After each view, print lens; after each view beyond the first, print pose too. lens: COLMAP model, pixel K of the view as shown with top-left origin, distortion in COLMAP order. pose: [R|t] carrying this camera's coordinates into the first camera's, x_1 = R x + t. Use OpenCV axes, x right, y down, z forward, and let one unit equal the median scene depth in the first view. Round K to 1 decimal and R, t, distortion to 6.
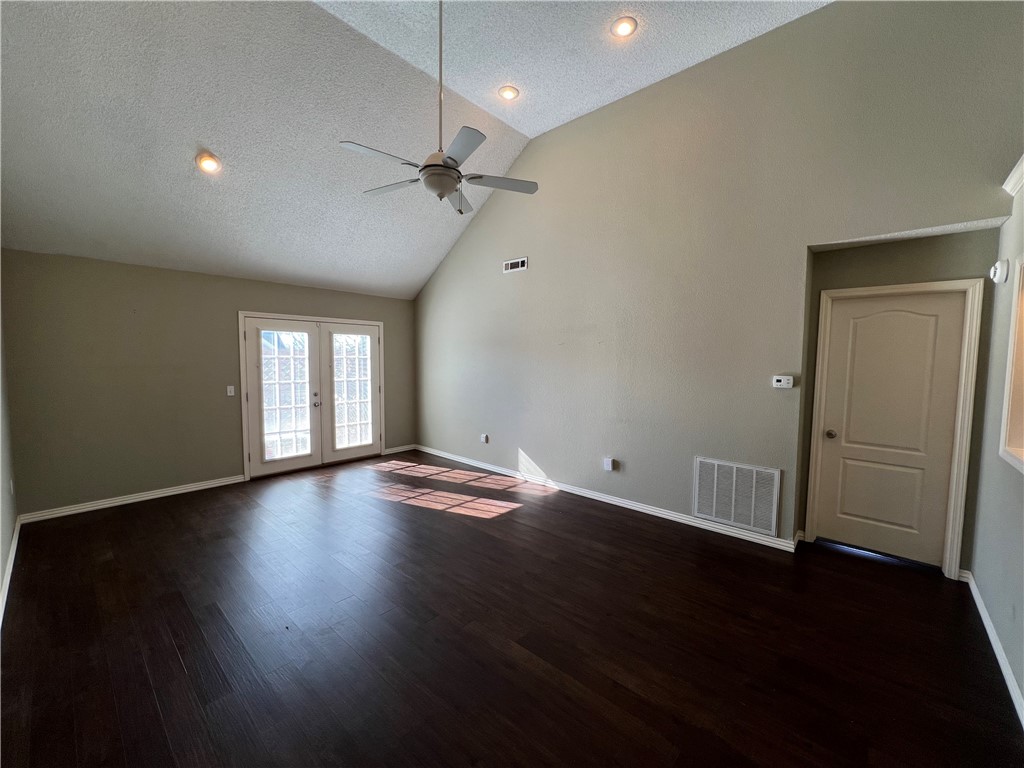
lens RADIAL K [[411.7, 0, 511.4], [0, 411.7, 384.5], [0, 0, 1]] dist [-0.002155, 0.000232]
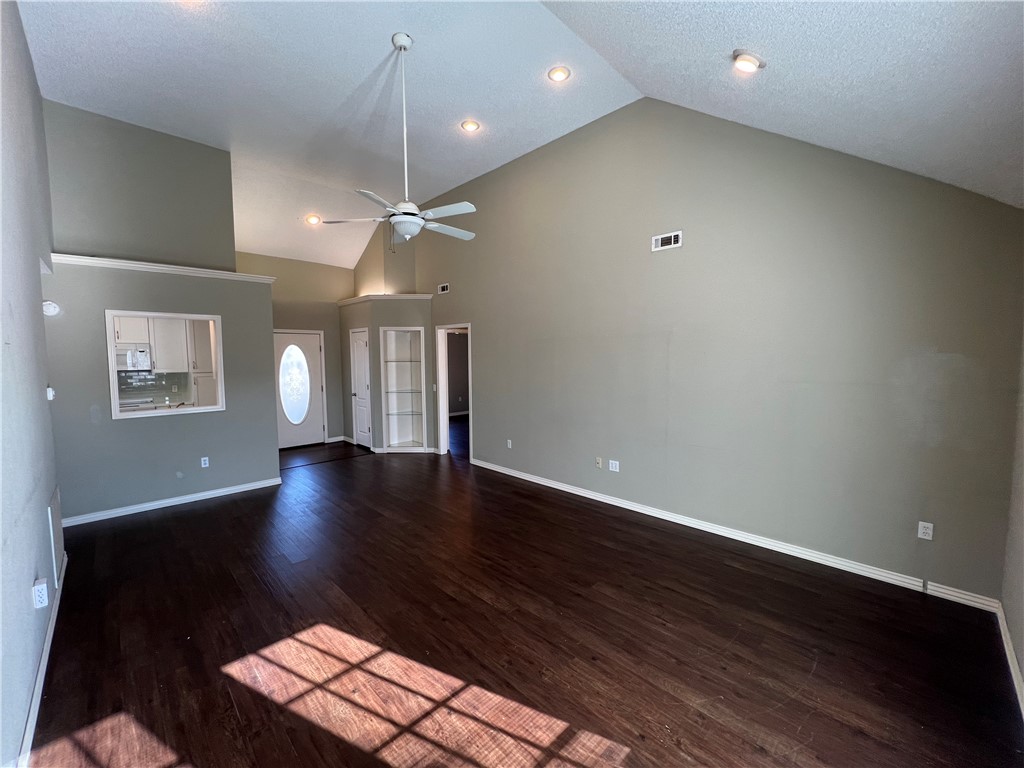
lens RADIAL K [[411.7, 0, 512.2], [0, 411.7, 385.6], [0, 0, 1]] dist [-0.002155, 0.000232]
pose [[-0.998189, -0.002813, 0.060092, -0.346539], [0.006153, 0.988894, 0.148492, -0.118531], [-0.059842, 0.148593, -0.987086, 1.390407]]
